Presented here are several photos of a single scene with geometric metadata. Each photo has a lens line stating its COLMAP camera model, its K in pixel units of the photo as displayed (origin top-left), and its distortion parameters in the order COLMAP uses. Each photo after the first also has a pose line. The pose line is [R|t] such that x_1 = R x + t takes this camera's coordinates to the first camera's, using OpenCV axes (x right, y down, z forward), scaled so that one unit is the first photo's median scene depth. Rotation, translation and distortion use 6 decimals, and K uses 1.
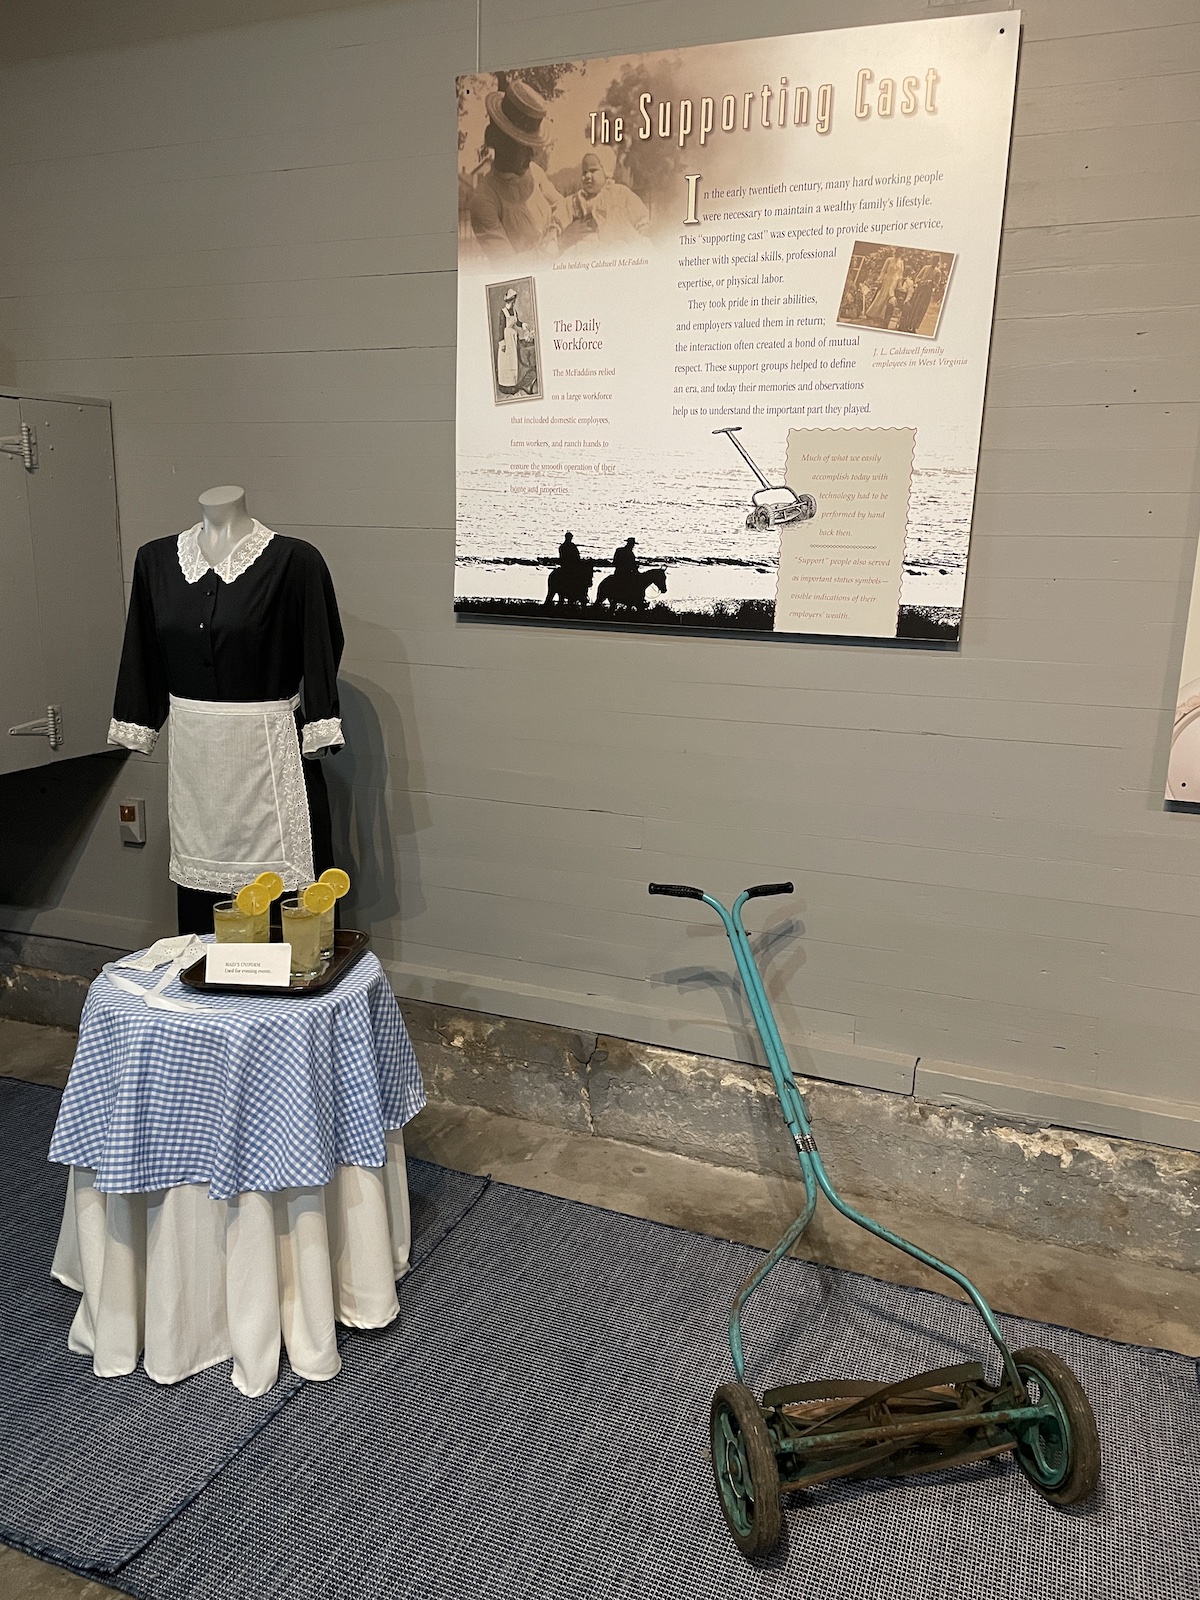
lens RADIAL K [[1222.0, 0, 597.4], [0, 1222.0, 804.4], [0, 0, 1]] dist [0.035202, -0.000622]
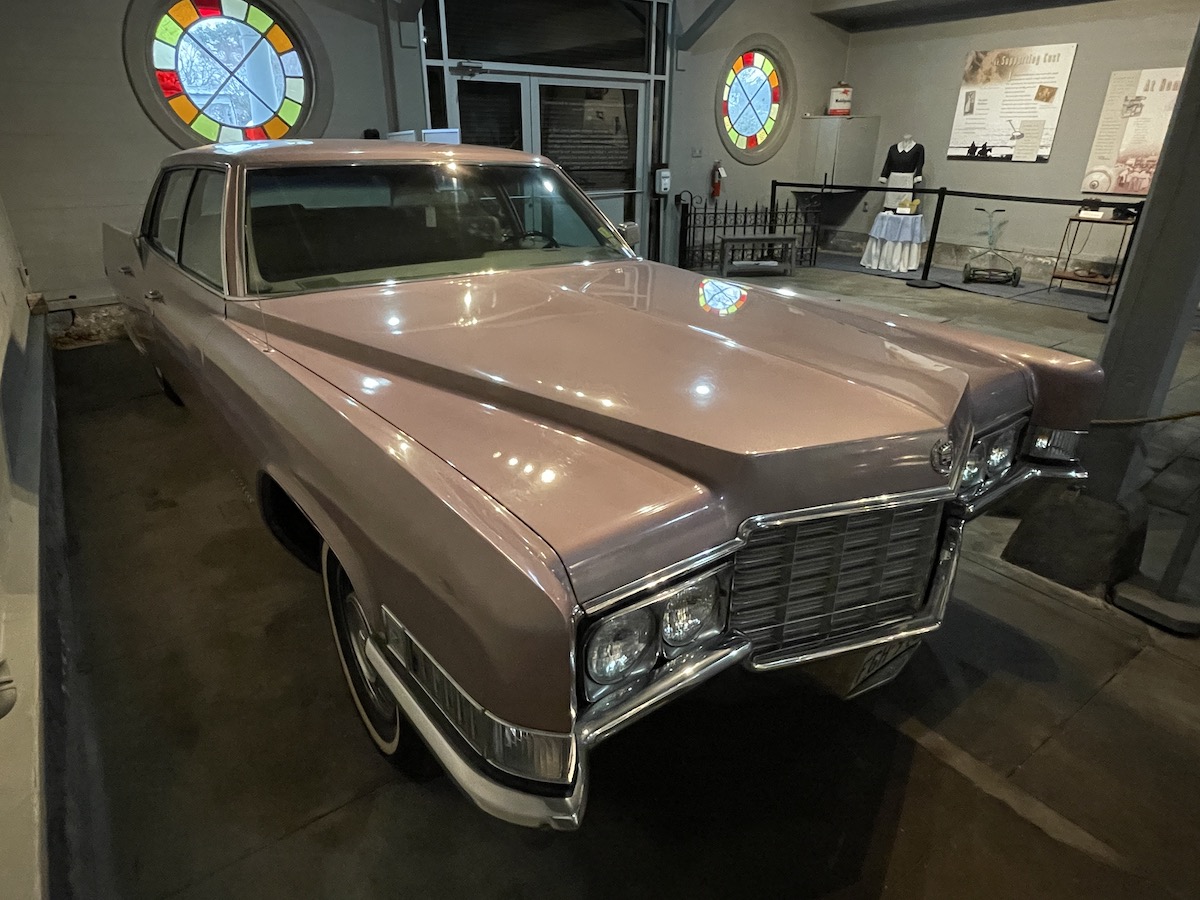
lens RADIAL K [[712.2, 0, 595.0], [0, 712.2, 447.8], [0, 0, 1]] dist [0.007091, 0.000949]
pose [[0.853666, 0.188895, -0.485359, 0.349503], [-0.089749, 0.971324, 0.220171, 0.563437], [0.513030, -0.144392, 0.846139, -2.803661]]
